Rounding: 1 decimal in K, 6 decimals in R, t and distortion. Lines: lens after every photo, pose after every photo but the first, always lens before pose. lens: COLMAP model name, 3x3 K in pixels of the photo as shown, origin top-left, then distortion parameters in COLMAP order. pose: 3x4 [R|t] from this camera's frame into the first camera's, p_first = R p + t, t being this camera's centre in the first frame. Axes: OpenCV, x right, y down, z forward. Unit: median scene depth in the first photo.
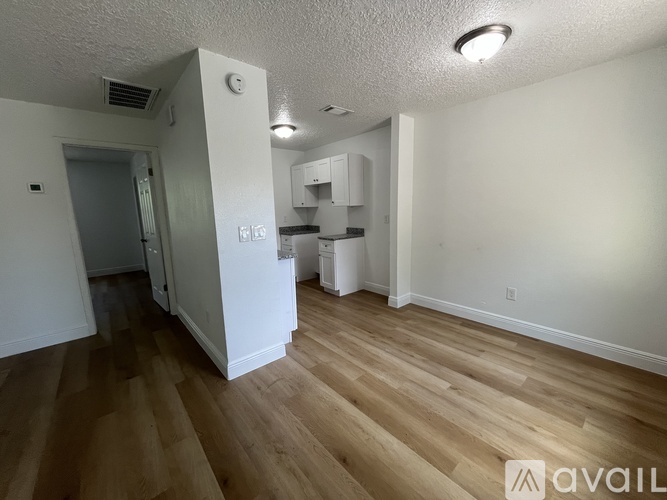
lens RADIAL K [[266.6, 0, 334.4], [0, 266.6, 251.8], [0, 0, 1]] dist [-0.001688, -0.000212]
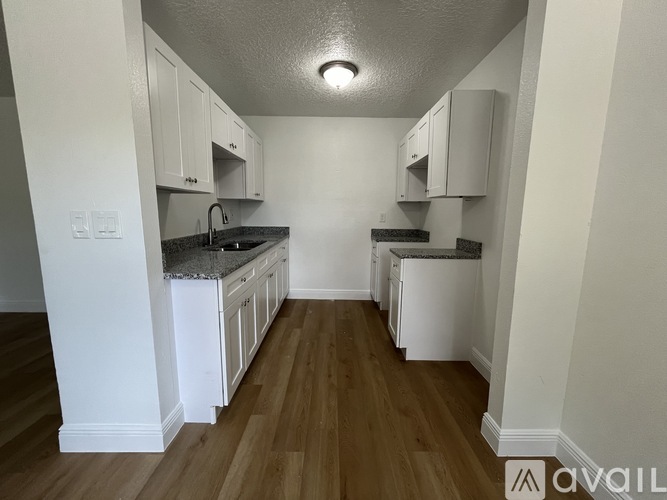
lens RADIAL K [[269.0, 0, 333.5], [0, 269.0, 250.0], [0, 0, 1]] dist [-0.001331, -0.000211]
pose [[0.759142, 0.127404, -0.638335, 0.264608], [-0.139703, 0.989696, 0.031389, -0.061702], [0.635756, 0.065349, 0.769119, 0.528267]]
